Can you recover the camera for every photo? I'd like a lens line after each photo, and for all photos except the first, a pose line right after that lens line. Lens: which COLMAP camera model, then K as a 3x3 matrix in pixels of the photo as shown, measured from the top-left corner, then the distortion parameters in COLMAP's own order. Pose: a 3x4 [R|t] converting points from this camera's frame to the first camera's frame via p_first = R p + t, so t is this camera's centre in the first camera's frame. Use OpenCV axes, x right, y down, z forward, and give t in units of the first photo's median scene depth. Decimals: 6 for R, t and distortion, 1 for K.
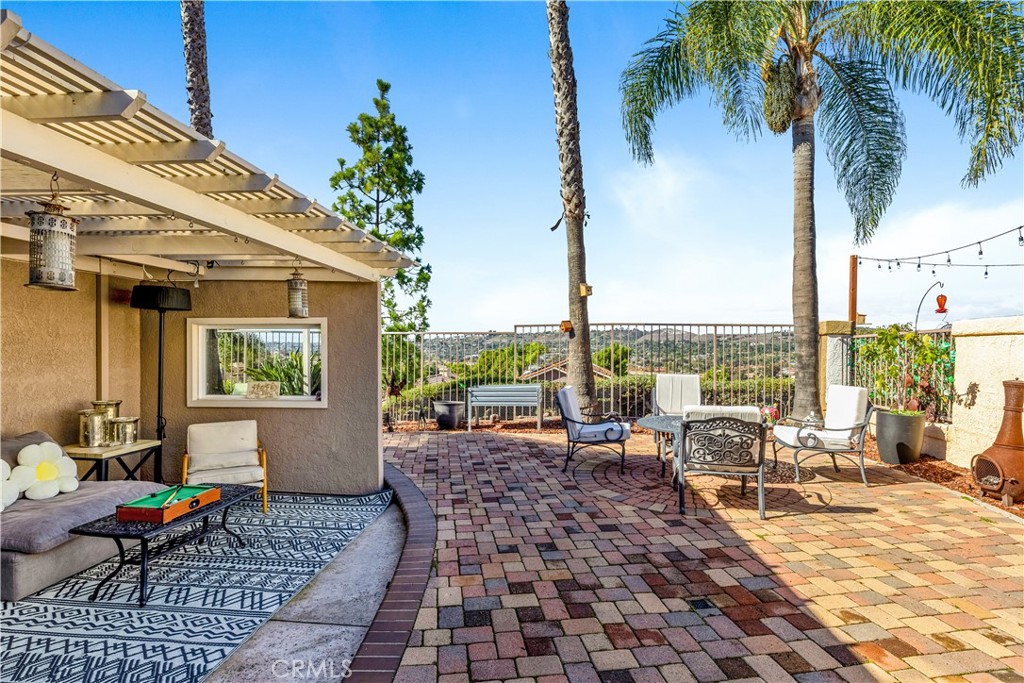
lens RADIAL K [[486.2, 0, 510.4], [0, 486.2, 344.8], [0, 0, 1]] dist [0.006854, 0.000330]
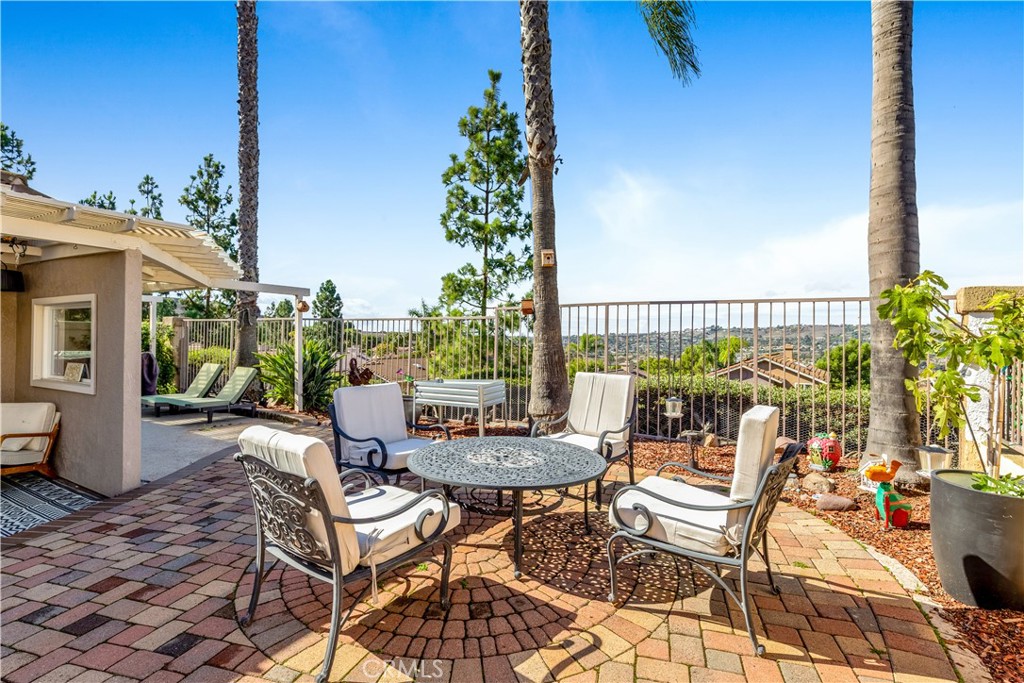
lens RADIAL K [[478.1, 0, 511.5], [0, 478.1, 331.8], [0, 0, 1]] dist [0.003355, 0.000618]
pose [[0.909815, 0.002424, -0.415007, 0.408285], [-0.009208, 0.999855, -0.014348, 0.012260], [0.414912, 0.016875, 0.909705, 0.306617]]
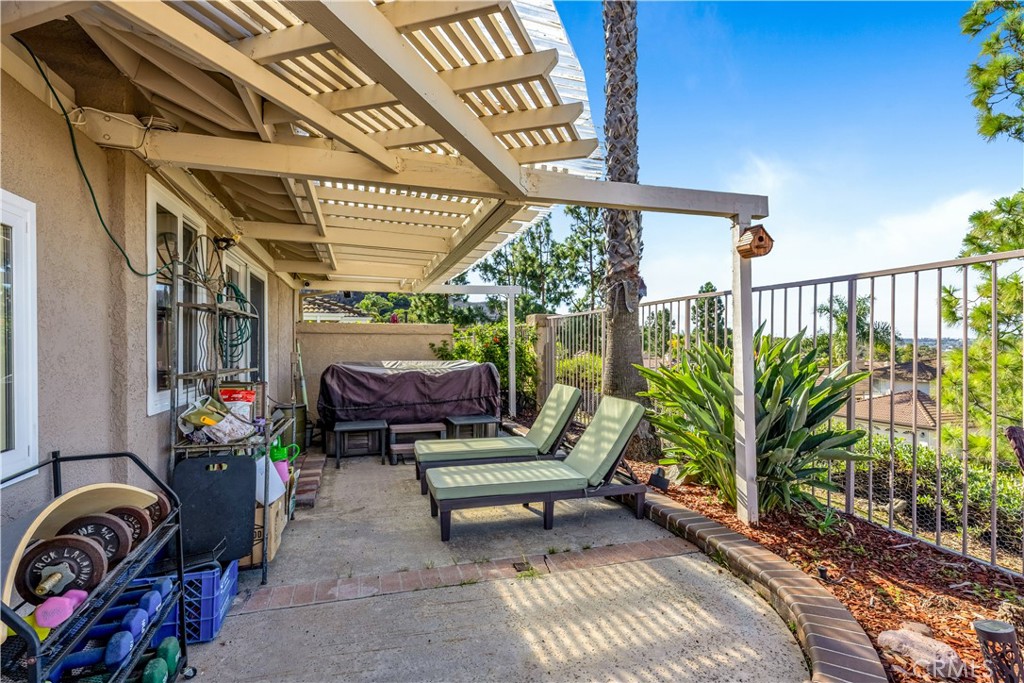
lens RADIAL K [[486.2, 0, 510.4], [0, 486.2, 344.8], [0, 0, 1]] dist [0.006854, 0.000330]
pose [[0.387243, -0.007590, -0.921946, -0.153694], [0.008692, 0.999952, -0.004582, 0.028607], [0.921937, -0.006239, 0.387291, 0.732218]]
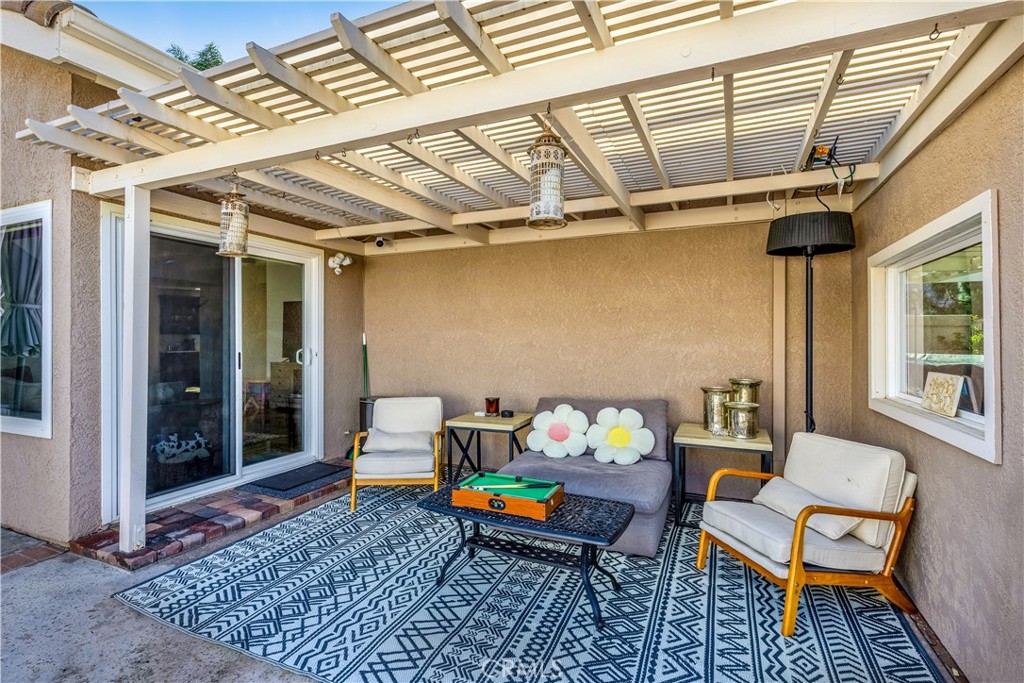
lens RADIAL K [[486.2, 0, 510.4], [0, 486.2, 344.8], [0, 0, 1]] dist [0.006854, 0.000330]
pose [[-0.317384, 0.005296, -0.948282, 0.021133], [0.004402, 0.999982, 0.004111, 0.028671], [0.948287, -0.002870, -0.317402, 0.474016]]
